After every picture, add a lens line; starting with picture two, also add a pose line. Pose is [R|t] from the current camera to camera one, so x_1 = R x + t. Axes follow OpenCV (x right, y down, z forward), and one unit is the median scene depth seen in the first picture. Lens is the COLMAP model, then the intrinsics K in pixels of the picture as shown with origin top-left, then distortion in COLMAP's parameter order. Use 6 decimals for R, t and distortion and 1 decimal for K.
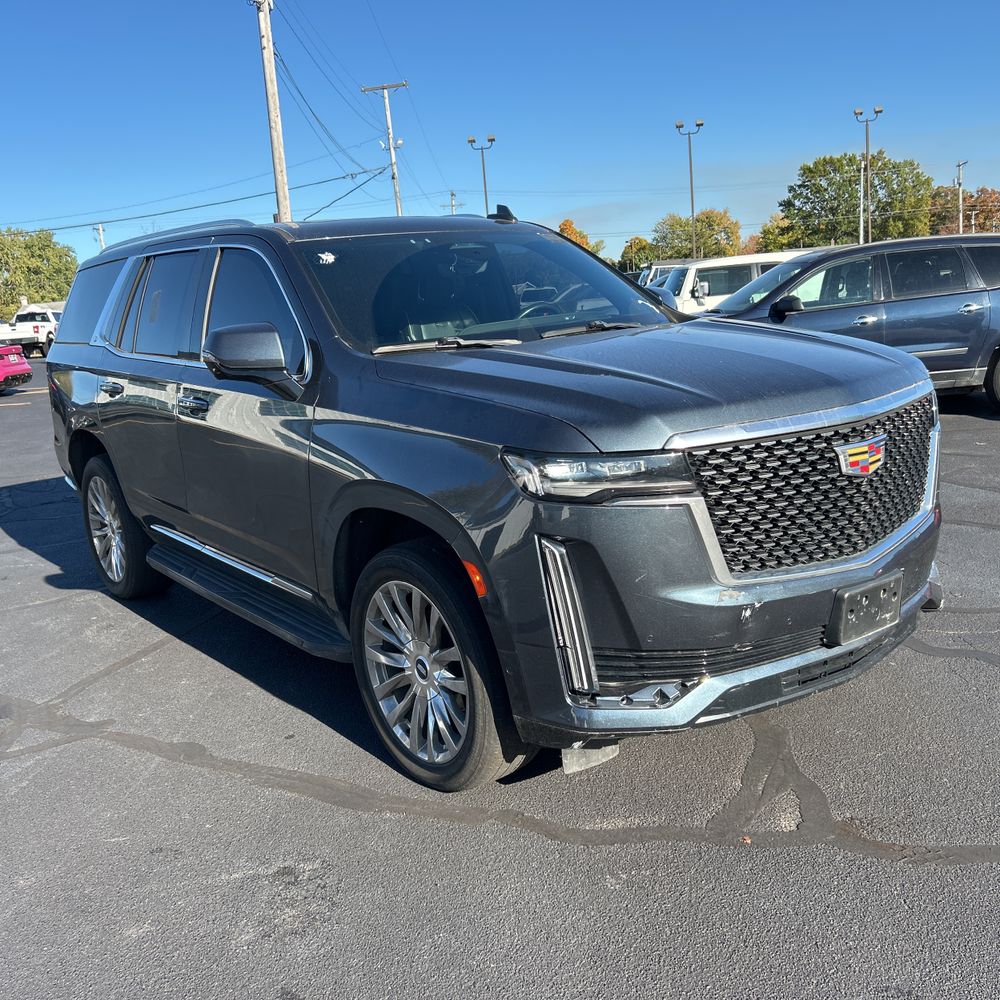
lens RADIAL K [[1017.3, 0, 502.3], [0, 1017.3, 501.4], [0, 0, 1]] dist [0.020441, 0.000000]
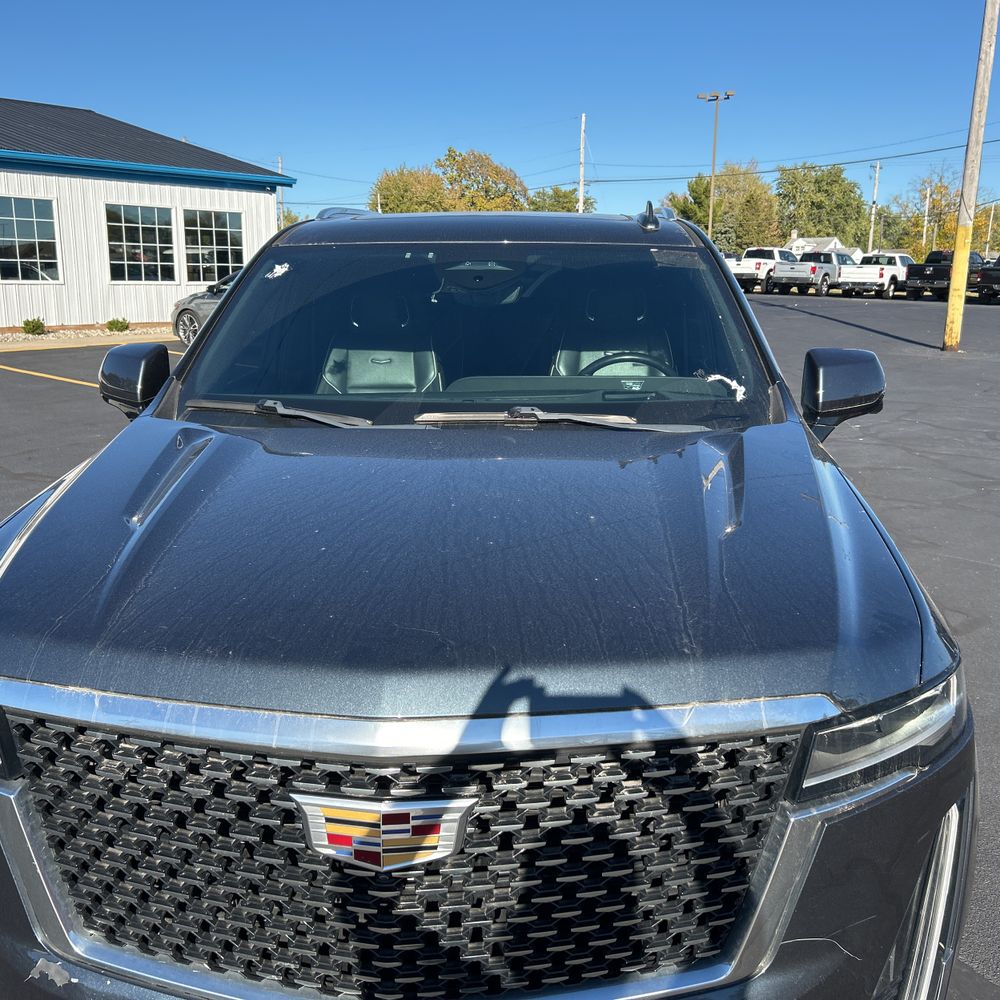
lens RADIAL K [[1017.3, 0, 500.0], [0, 1017.3, 494.5], [0, 0, 1]] dist [0.020441, 0.000000]
pose [[0.749258, 0.230193, -0.620986, 0.398771], [-0.197947, 0.972628, 0.121707, -0.161451], [0.632004, 0.031732, 0.774315, 0.403511]]
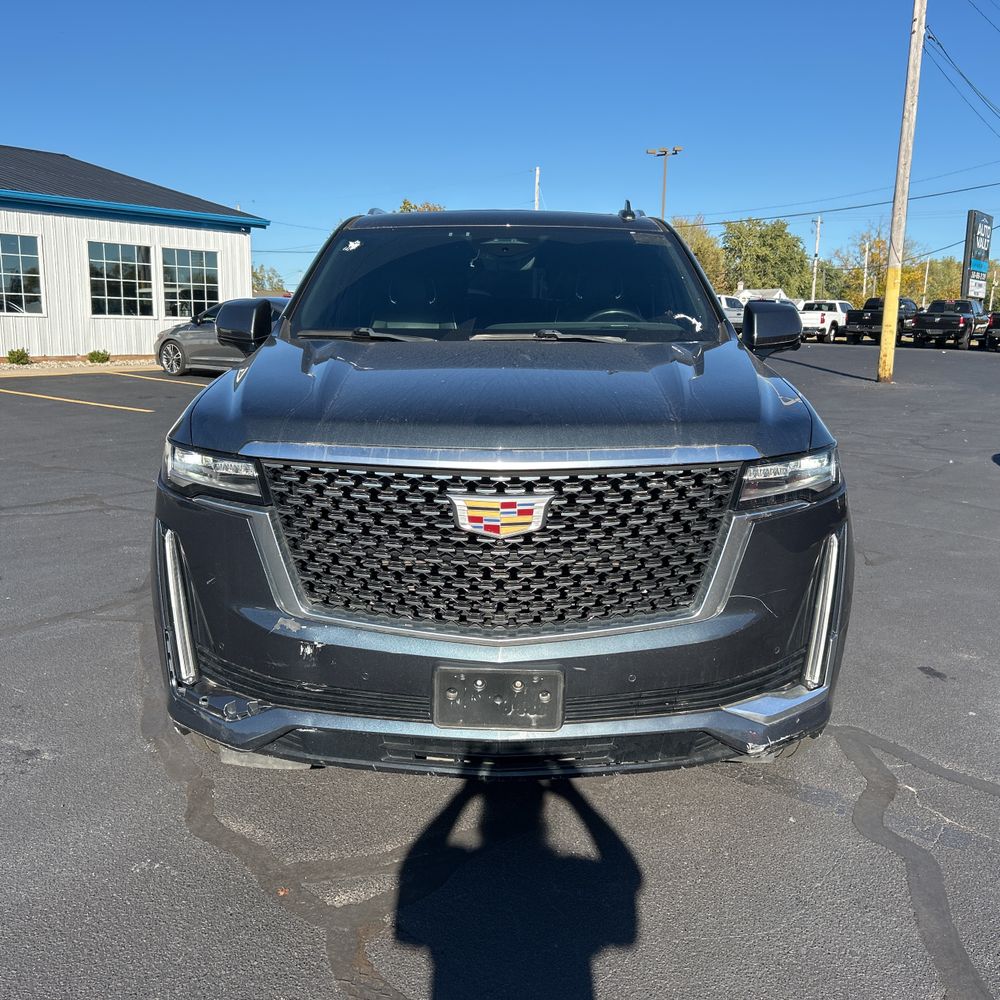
lens RADIAL K [[1017.3, 0, 503.6], [0, 1017.3, 503.2], [0, 0, 1]] dist [0.020441, 0.000000]
pose [[0.779965, 0.201660, -0.592442, 0.511833], [-0.197212, 0.977629, 0.073138, -0.069070], [0.593937, 0.059791, 0.802286, 0.210023]]
